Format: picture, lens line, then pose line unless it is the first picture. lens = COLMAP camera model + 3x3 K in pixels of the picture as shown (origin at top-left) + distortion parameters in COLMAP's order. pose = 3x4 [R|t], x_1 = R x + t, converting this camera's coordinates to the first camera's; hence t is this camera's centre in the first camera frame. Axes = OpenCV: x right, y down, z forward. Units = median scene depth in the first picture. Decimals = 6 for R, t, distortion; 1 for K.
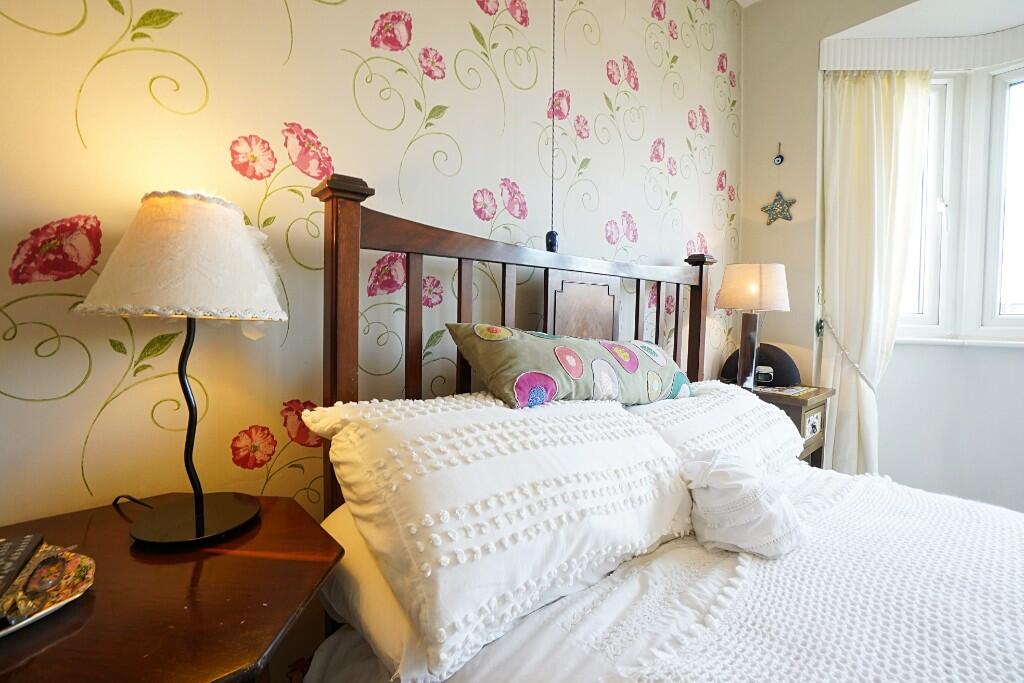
lens RADIAL K [[453.7, 0, 506.0], [0, 453.7, 330.3], [0, 0, 1]] dist [-0.062923, 0.021720]
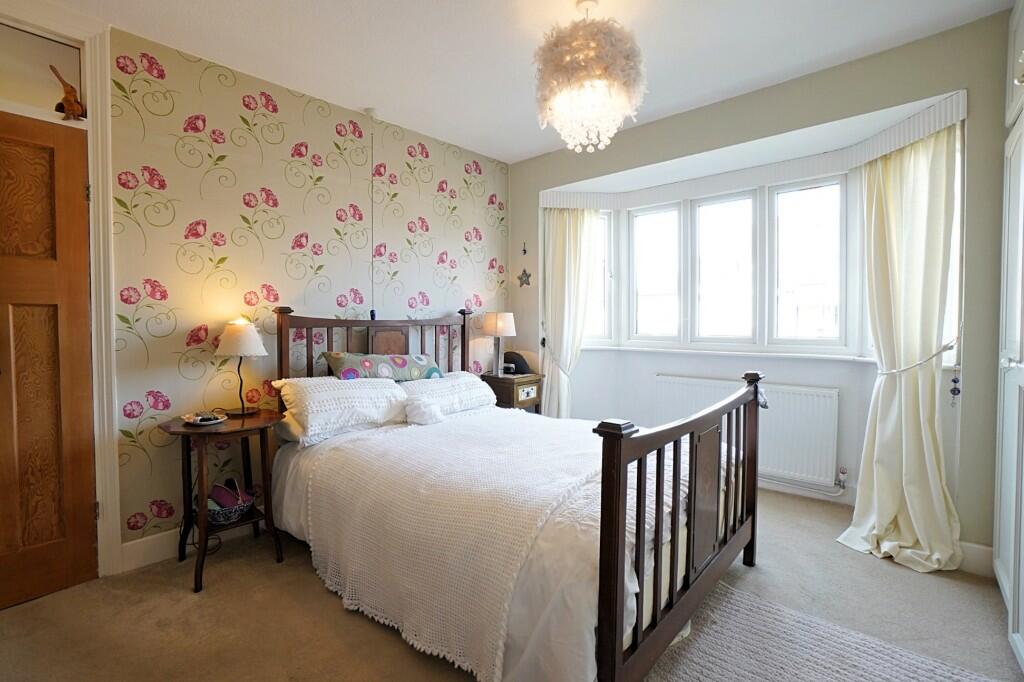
lens RADIAL K [[453.7, 0, 506.0], [0, 453.7, 329.8], [0, 0, 1]] dist [-0.062923, 0.021720]
pose [[0.991935, -0.016806, 0.125631, 0.642597], [0.017277, 0.999847, -0.002663, -0.121383], [-0.125567, 0.004812, 0.992074, -1.875301]]
